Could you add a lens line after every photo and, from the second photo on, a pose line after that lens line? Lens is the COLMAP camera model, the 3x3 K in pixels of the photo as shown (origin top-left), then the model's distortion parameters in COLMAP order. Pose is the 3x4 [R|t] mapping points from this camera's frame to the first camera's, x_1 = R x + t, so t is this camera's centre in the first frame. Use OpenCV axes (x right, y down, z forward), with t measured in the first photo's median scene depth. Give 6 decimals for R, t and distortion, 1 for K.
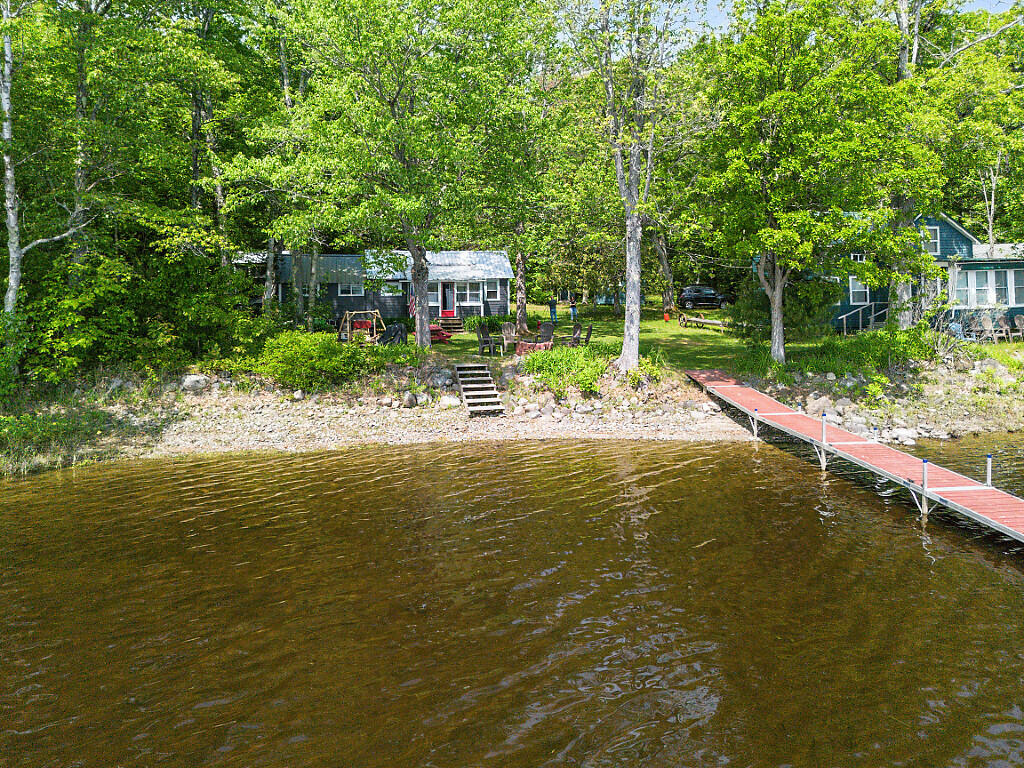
lens RADIAL K [[717.9, 0, 512.0], [0, 717.9, 384.0], [0, 0, 1]] dist [0.001577, -0.000271]
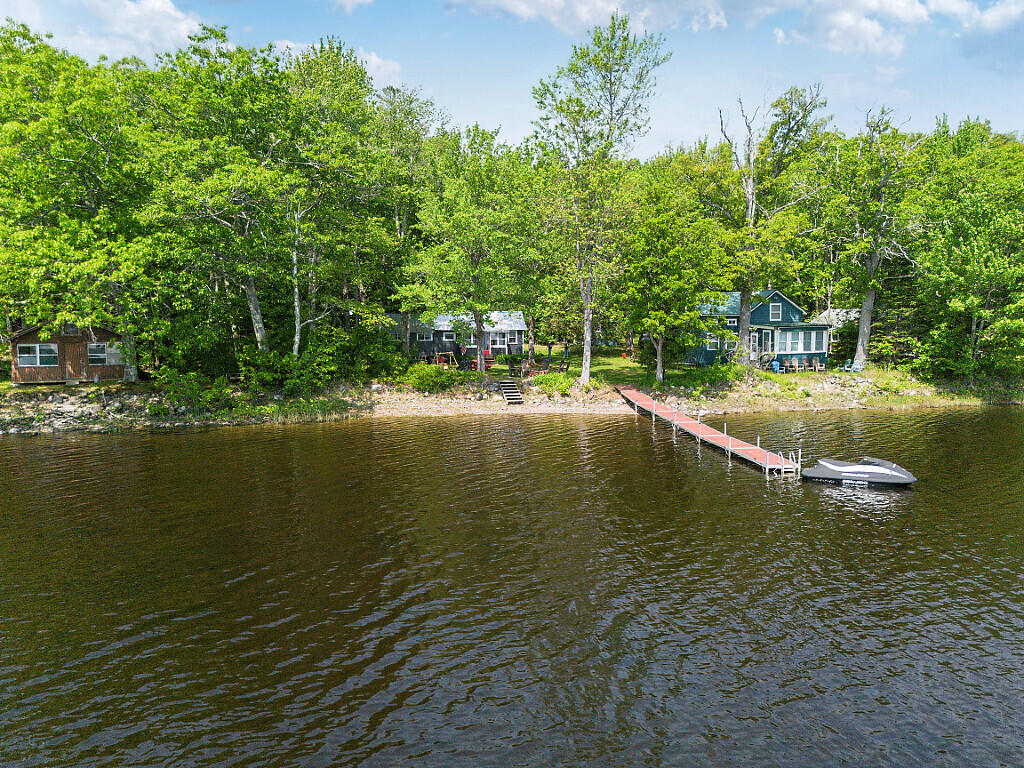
lens RADIAL K [[717.9, 0, 512.0], [0, 717.9, 384.0], [0, 0, 1]] dist [0.001577, -0.000271]
pose [[0.999921, 0.008327, -0.009421, -0.025340], [-0.008712, 0.999099, -0.041537, 0.068402], [0.009066, 0.041616, 0.999093, -1.063761]]
